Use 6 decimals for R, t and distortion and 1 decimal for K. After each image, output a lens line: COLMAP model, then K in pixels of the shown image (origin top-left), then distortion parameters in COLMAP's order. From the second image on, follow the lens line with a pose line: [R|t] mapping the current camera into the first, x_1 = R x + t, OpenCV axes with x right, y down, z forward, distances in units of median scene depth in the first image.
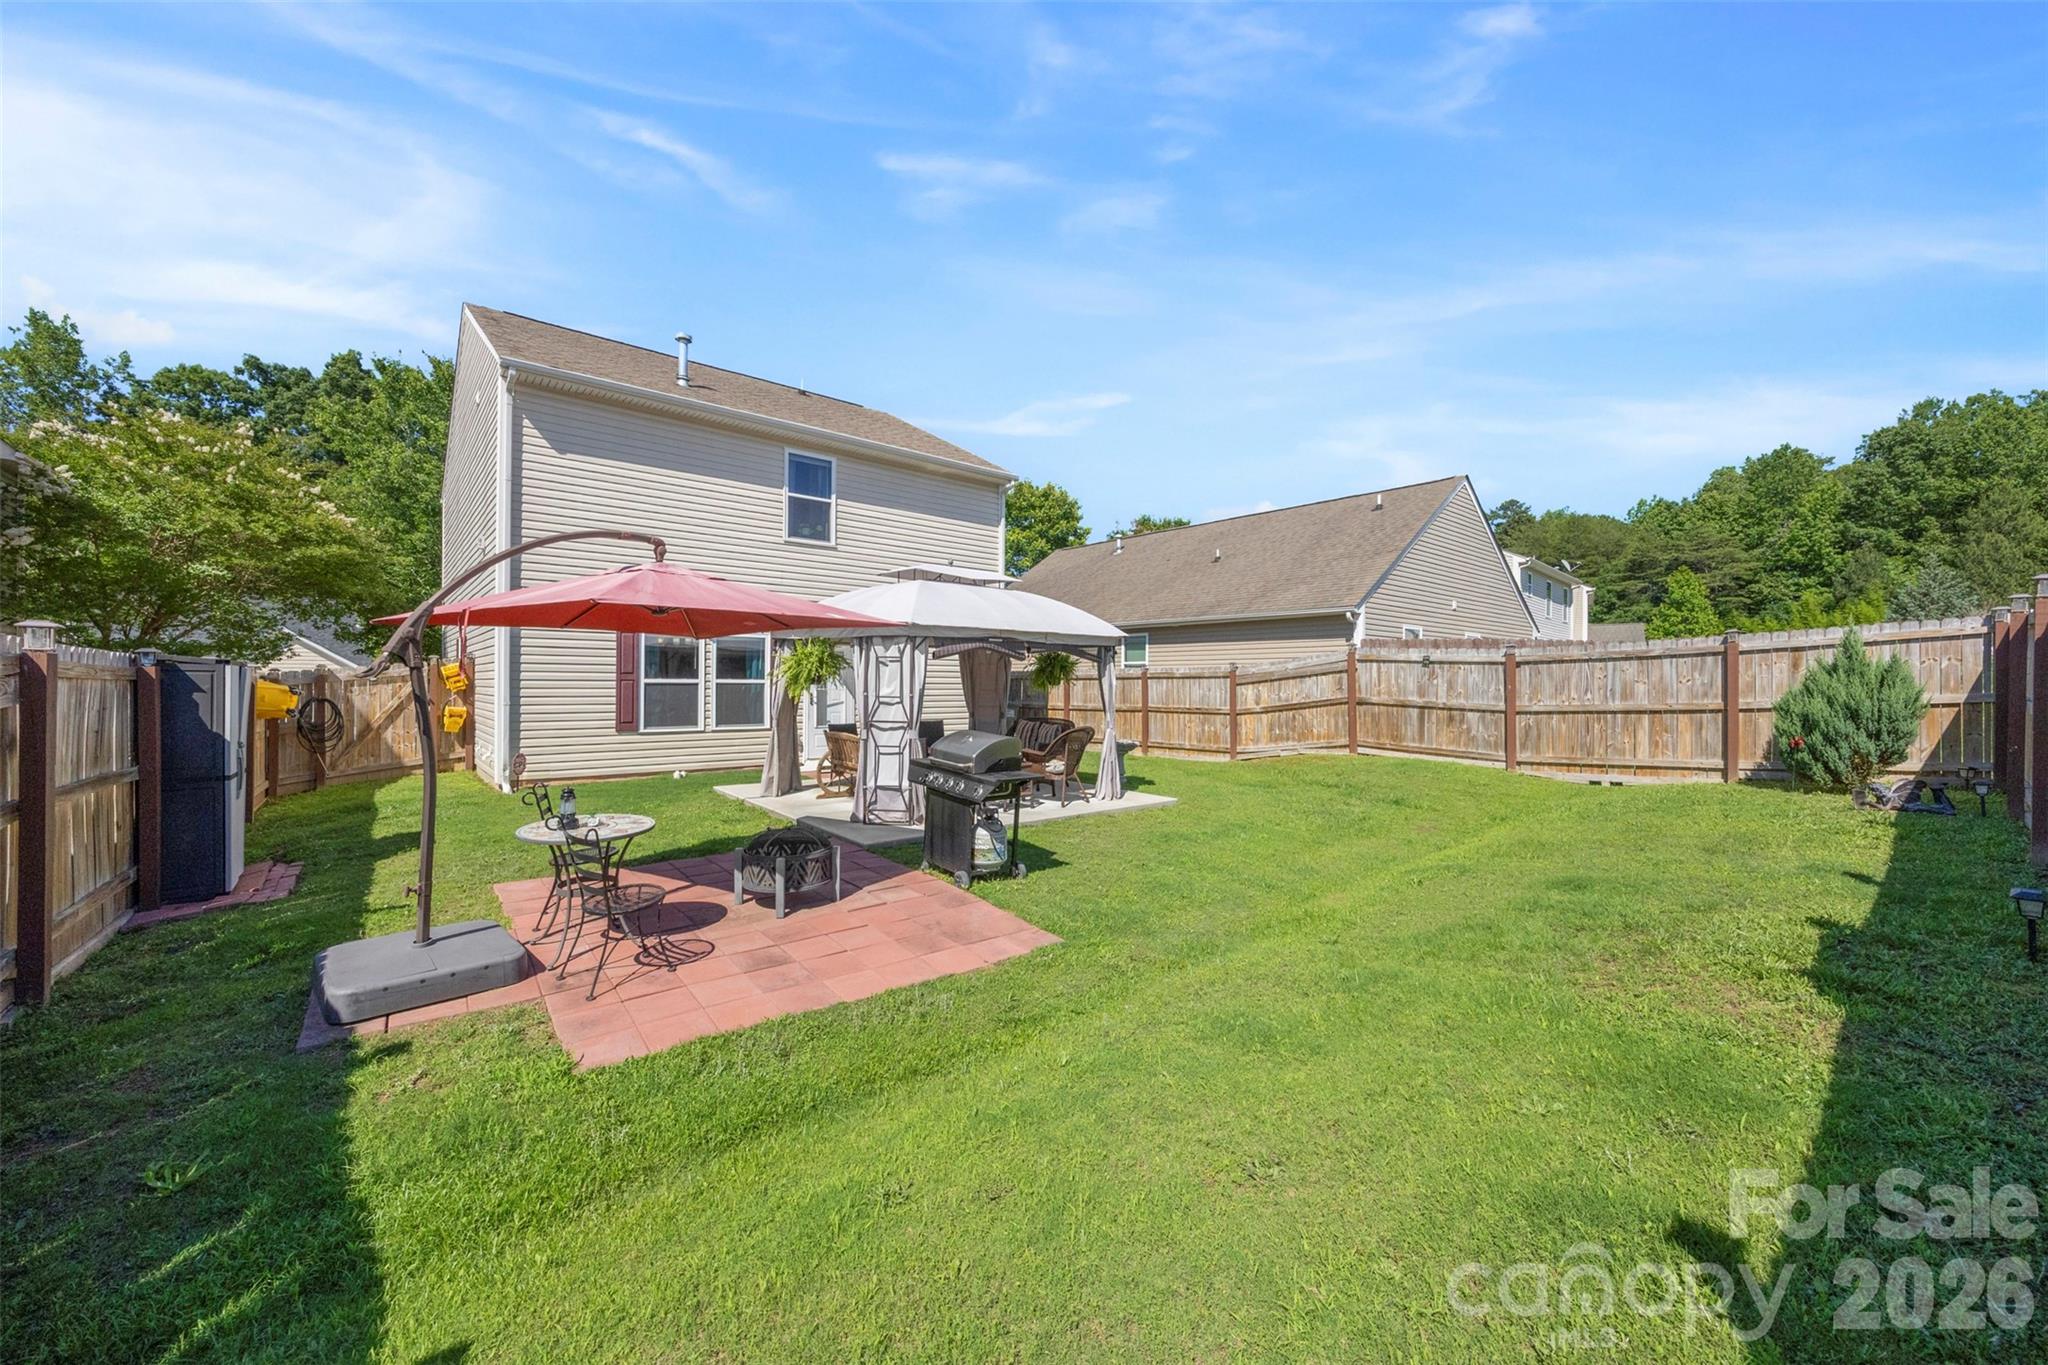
lens RADIAL K [[780.6, 0, 1041.2], [0, 780.6, 684.3], [0, 0, 1]] dist [0.001971, 0.000223]
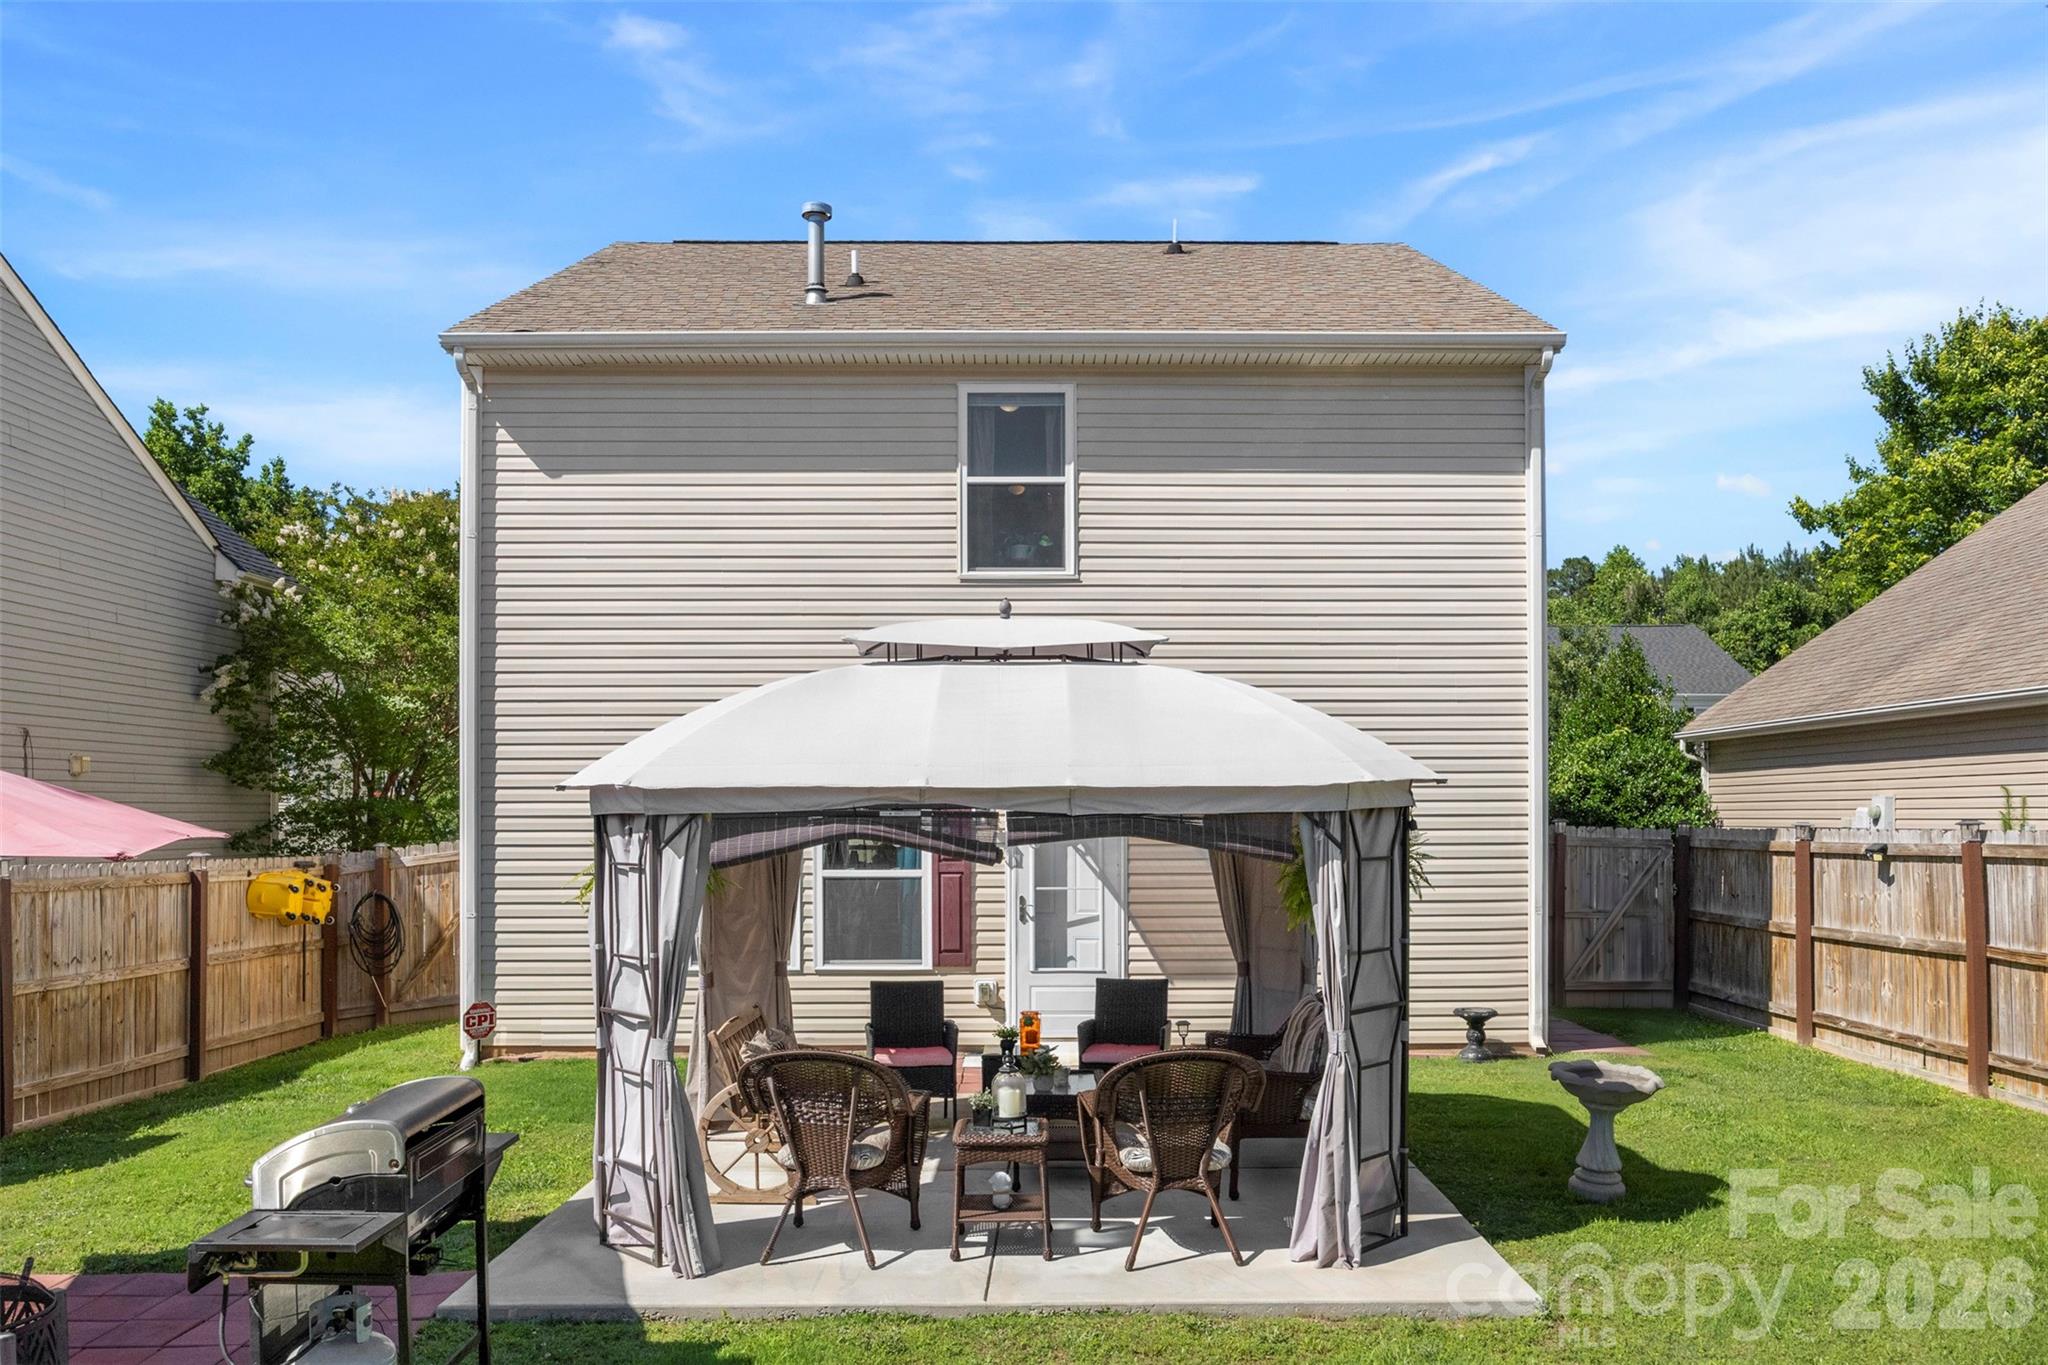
lens RADIAL K [[1565.5, 0, 1037.2], [0, 1565.5, 811.3], [0, 0, 1]] dist [-0.001847, 0.004234]
pose [[0.761490, -0.010258, -0.648096, 0.343822], [0.007042, 0.999947, -0.007553, -0.035292], [0.648139, 0.001188, 0.761521, 0.314770]]
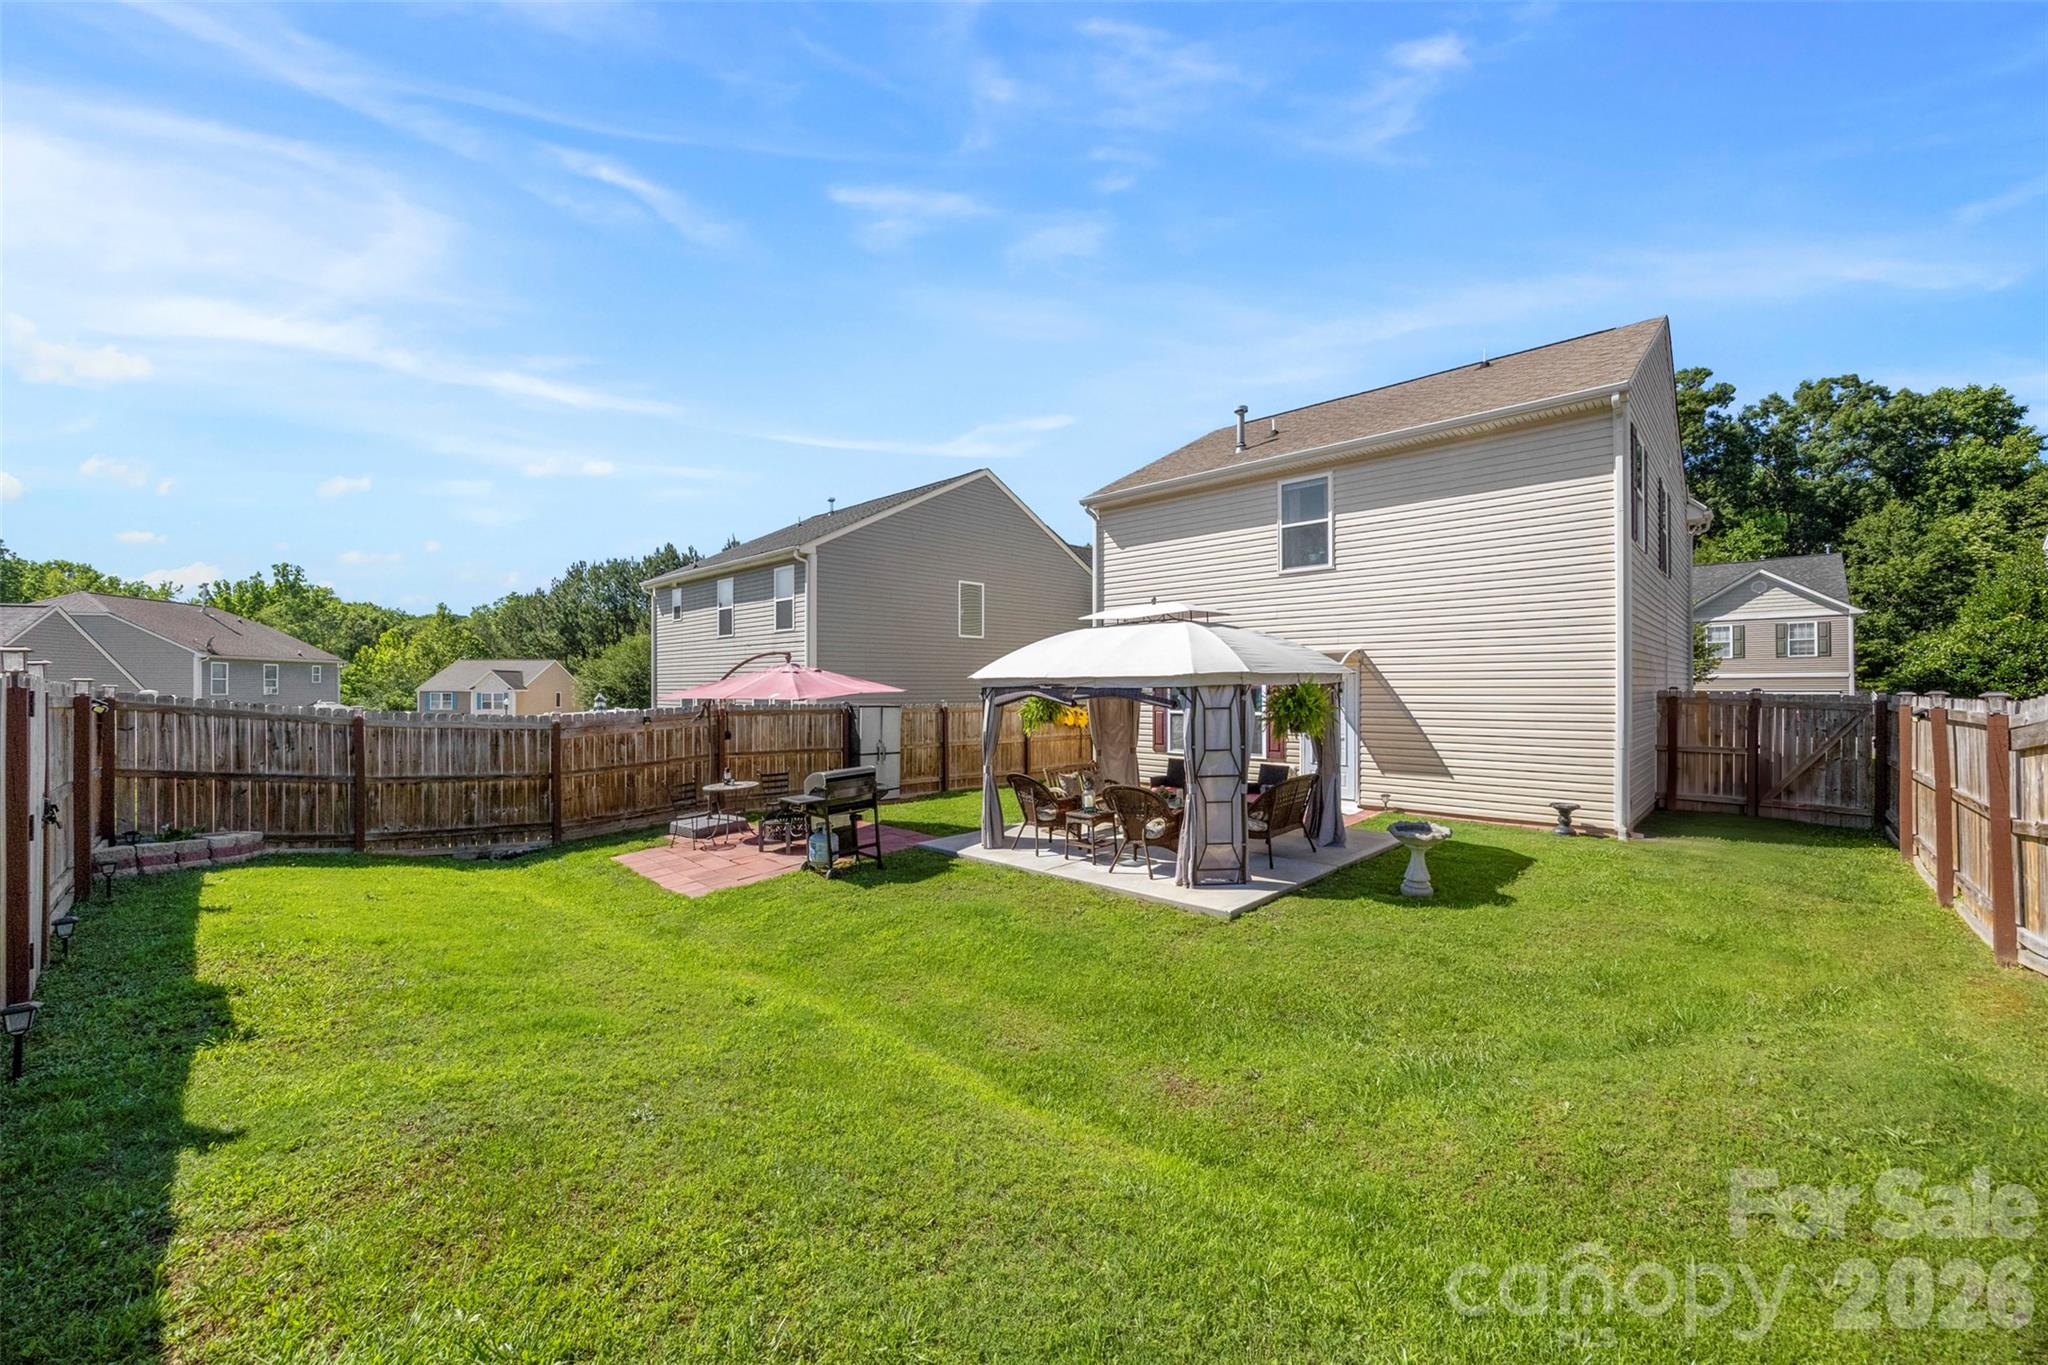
lens RADIAL K [[780.6, 0, 1041.2], [0, 780.6, 684.3], [0, 0, 1]] dist [0.001971, 0.000223]
pose [[0.107102, -0.009672, -0.994201, 0.669563], [0.003999, 0.999949, -0.009297, -0.035461], [0.994240, -0.002980, 0.107135, 0.616741]]
